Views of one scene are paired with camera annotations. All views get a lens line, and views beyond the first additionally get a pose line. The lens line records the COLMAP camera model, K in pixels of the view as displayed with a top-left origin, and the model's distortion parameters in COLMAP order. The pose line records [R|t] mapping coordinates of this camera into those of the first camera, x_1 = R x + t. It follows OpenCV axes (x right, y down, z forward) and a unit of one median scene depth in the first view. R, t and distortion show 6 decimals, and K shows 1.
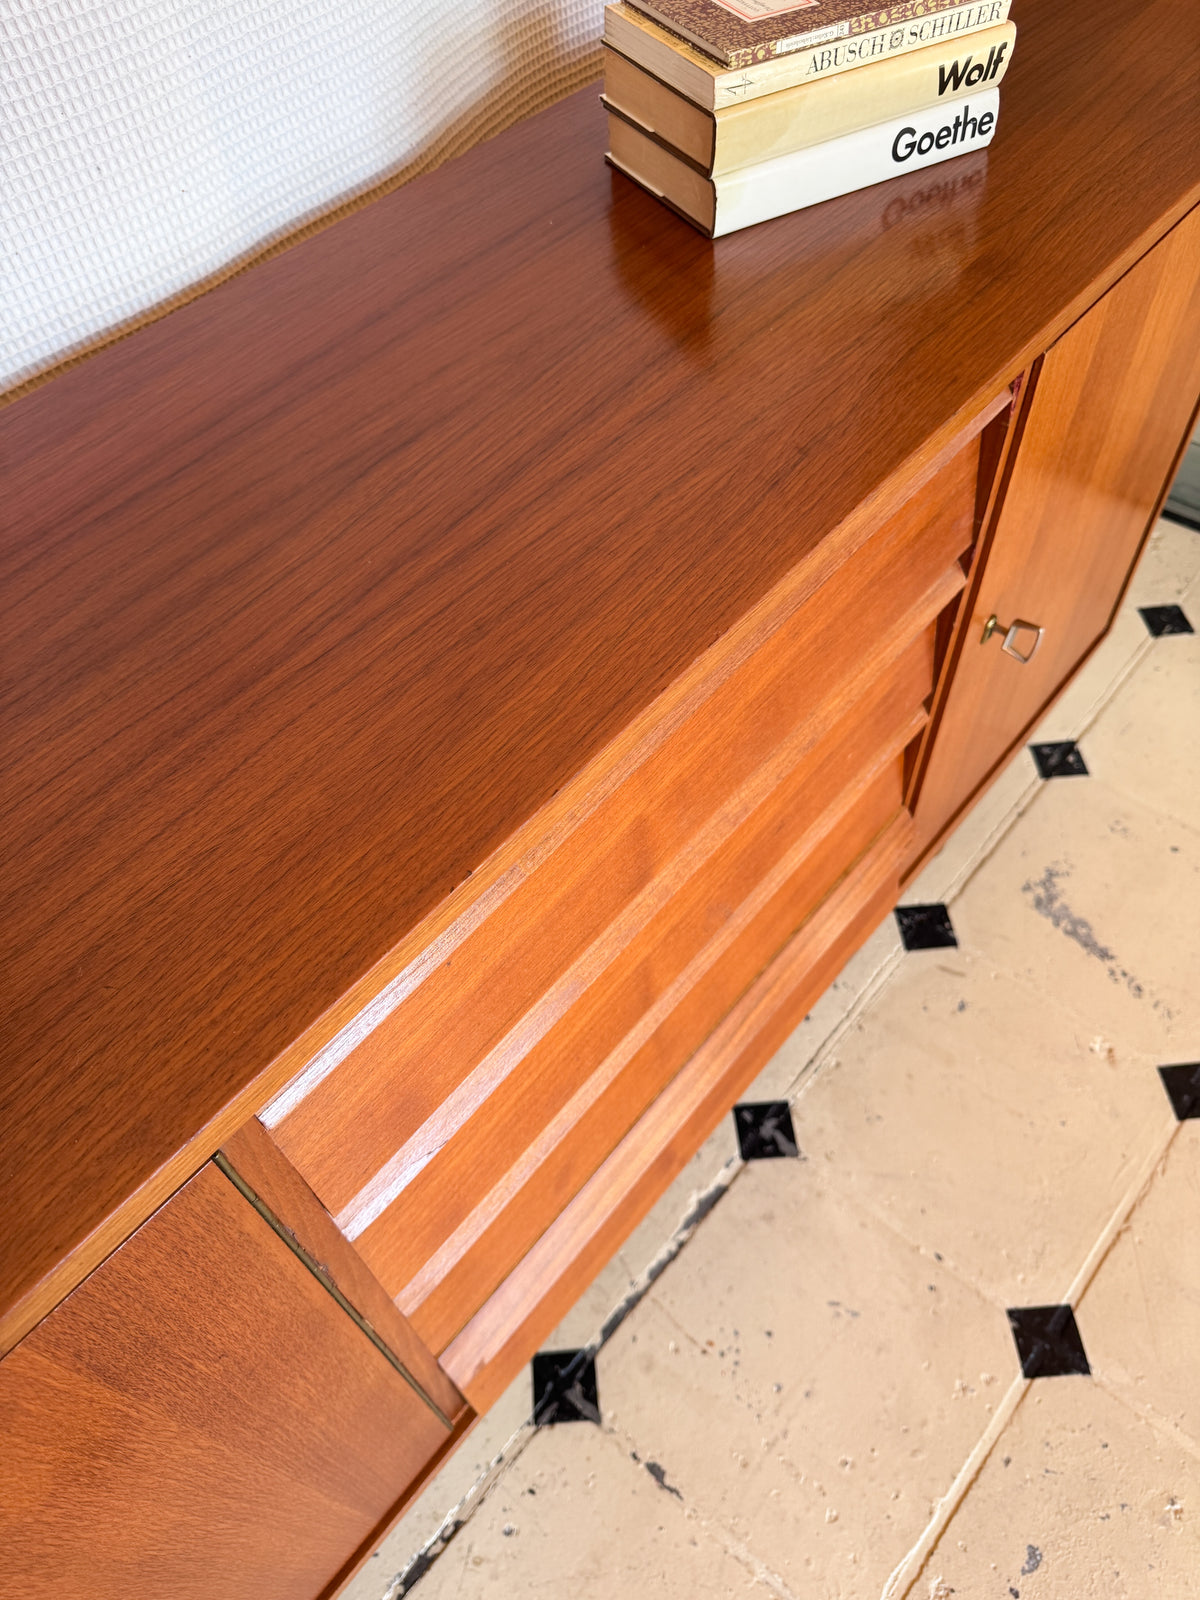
lens RADIAL K [[1143.1, 0, 608.9], [0, 1143.1, 798.3], [0, 0, 1]] dist [0.012299, -0.023668]
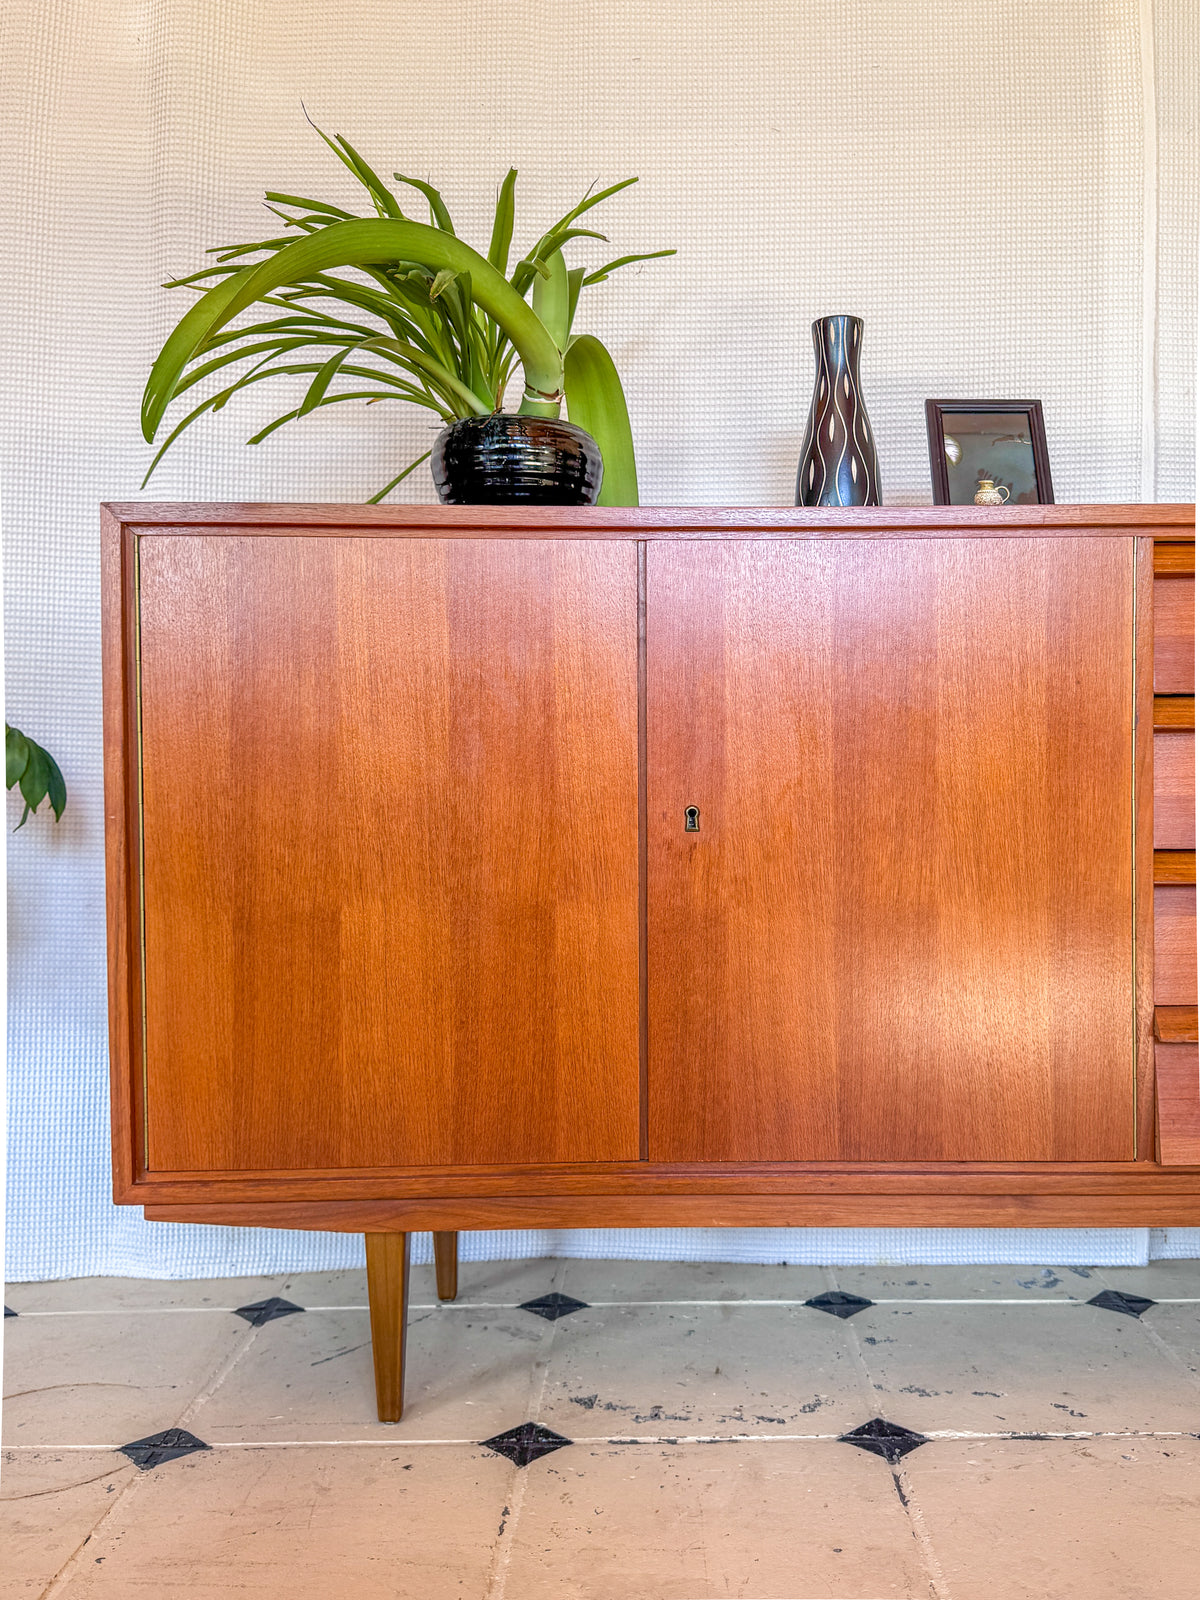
lens RADIAL K [[1343.6, 0, 670.1], [0, 1343.6, 801.8], [0, 0, 1]] dist [0.037335, -0.081436]
pose [[0.652765, 0.050866, -0.755851, 0.577587], [-0.619271, 0.610523, -0.493726, 1.271389], [0.436350, 0.790363, 0.430028, -0.138163]]
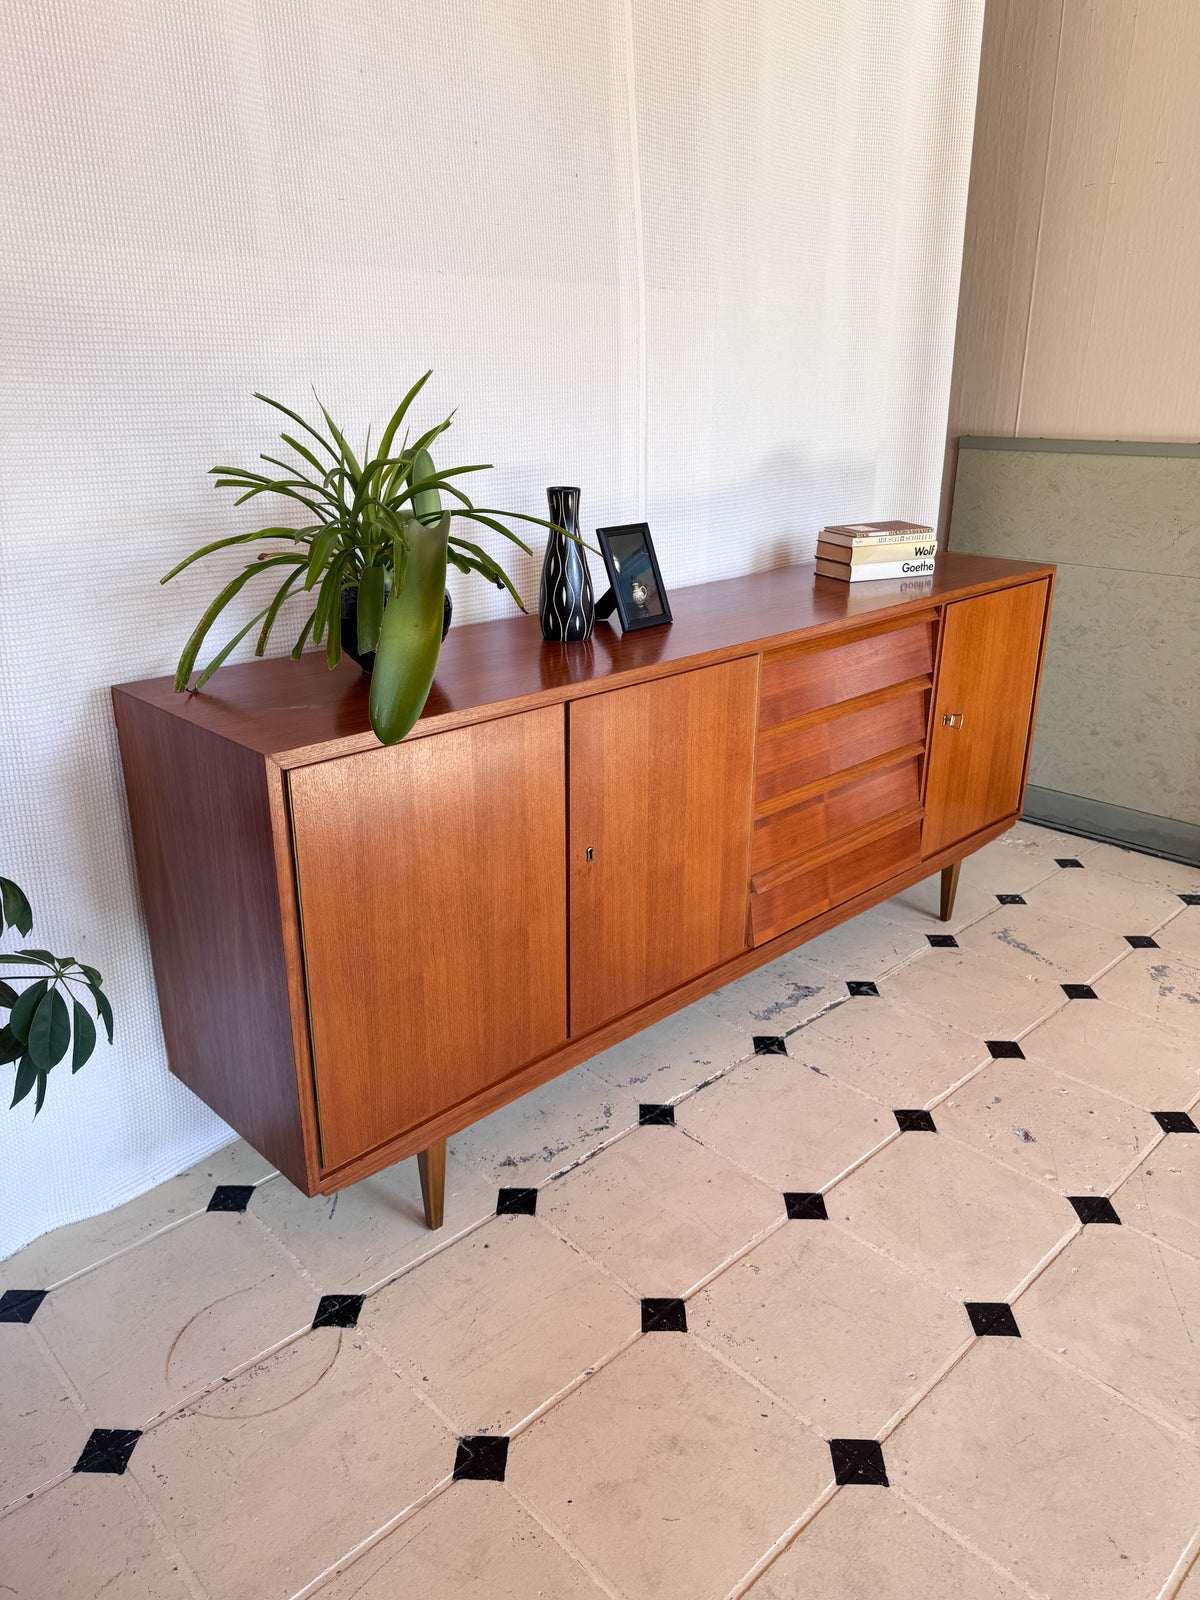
lens RADIAL K [[1143.1, 0, 594.0], [0, 1143.1, 762.3], [0, 0, 1]] dist [0.012299, -0.023668]
pose [[0.993154, 0.082206, -0.082990, -0.274918], [-0.114477, 0.826311, -0.551458, 1.554026], [0.023242, 0.557183, 0.830064, -1.256610]]
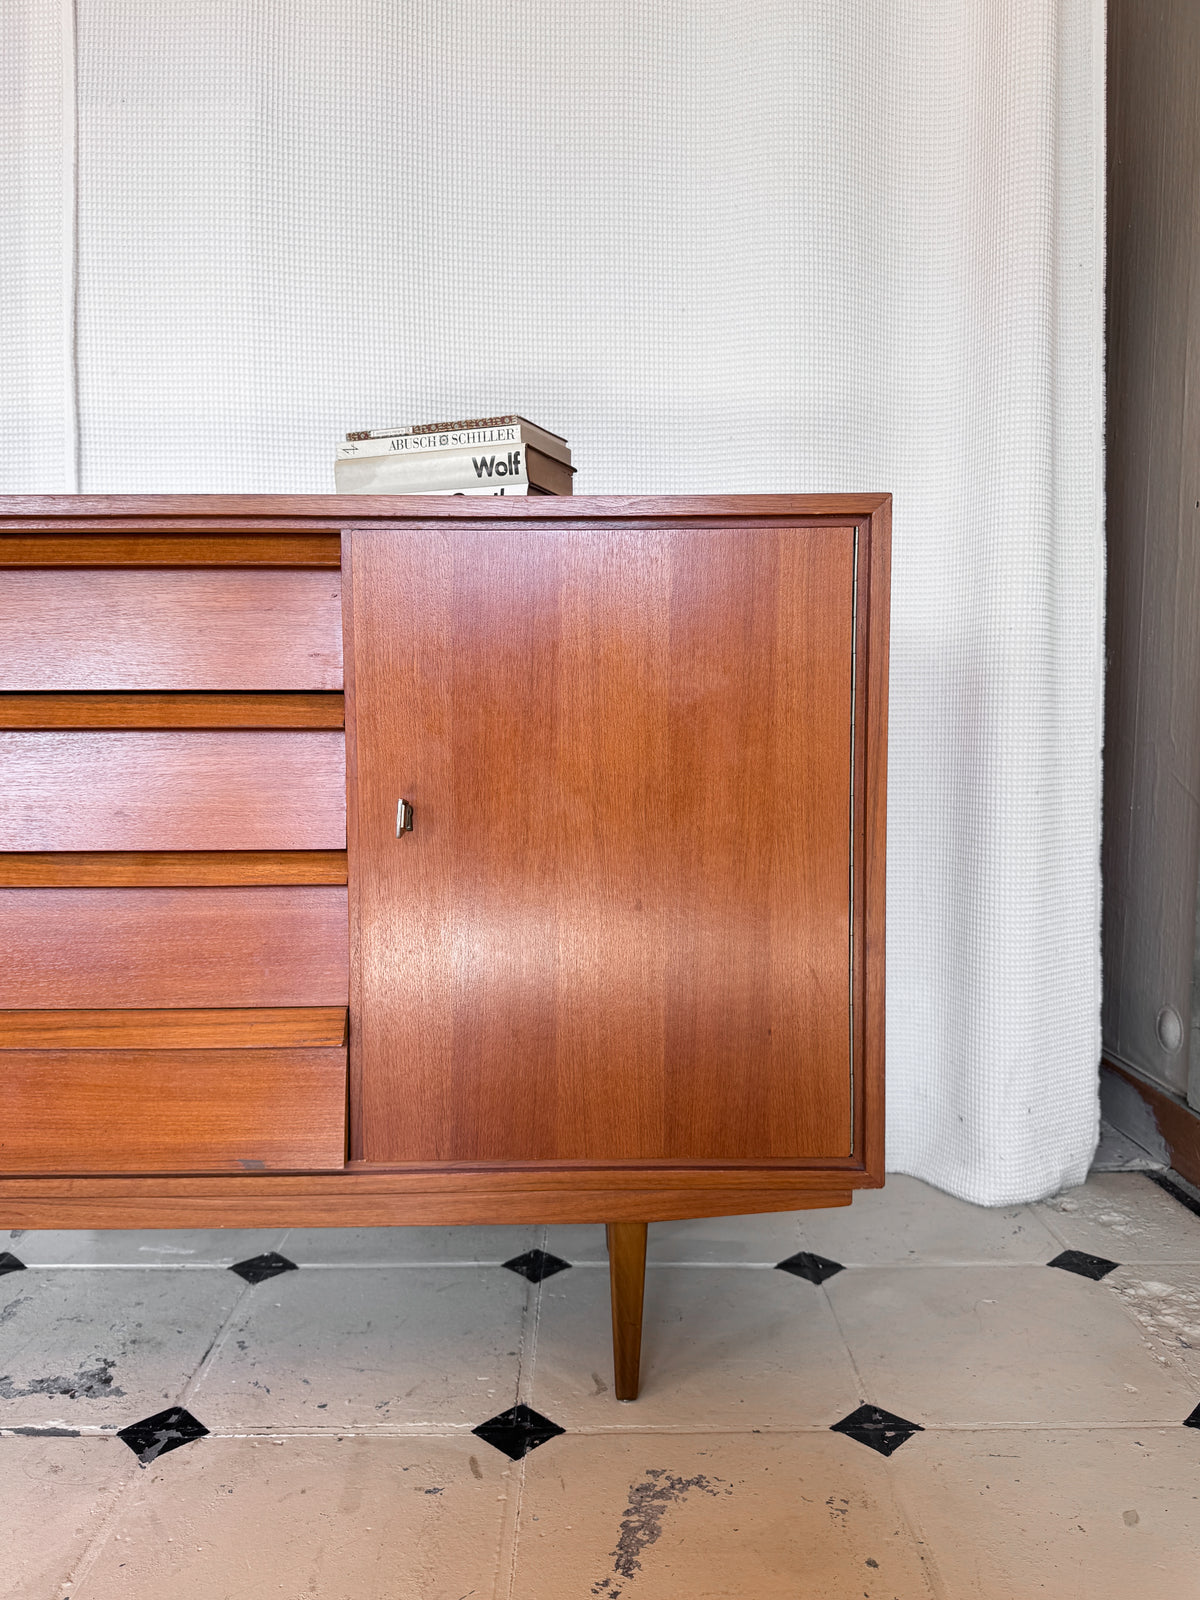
lens RADIAL K [[1143.1, 0, 605.9], [0, 1143.1, 802.7], [0, 0, 1]] dist [0.012299, -0.023668]
pose [[0.662708, 0.097199, -0.742543, 1.300571], [-0.615188, 0.636073, -0.465784, 0.255110], [0.427038, 0.765483, 0.481326, 0.509246]]
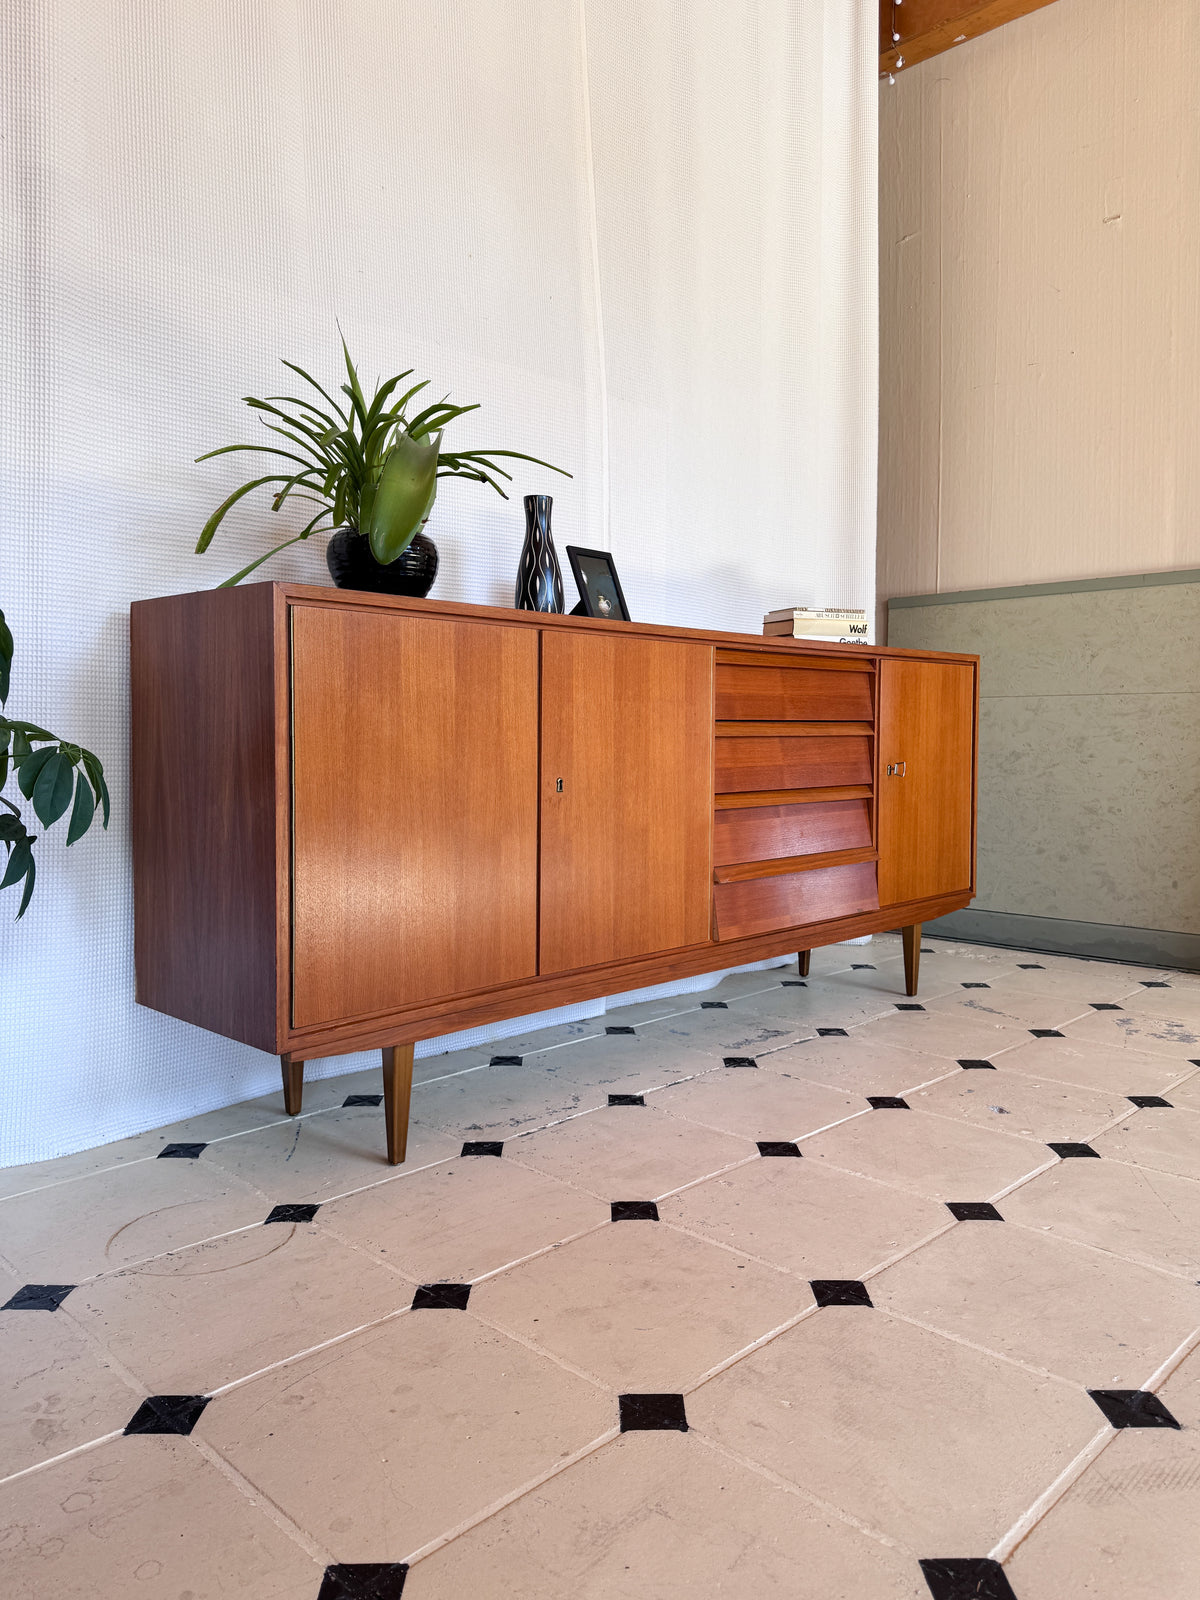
lens RADIAL K [[1143.1, 0, 592.7], [0, 1143.1, 745.7], [0, 0, 1]] dist [0.012299, -0.023668]
pose [[0.995341, 0.056751, -0.077945, -0.211721], [-0.096337, 0.617998, -0.780255, 2.192195], [0.003890, 0.784128, 0.620586, -0.895275]]
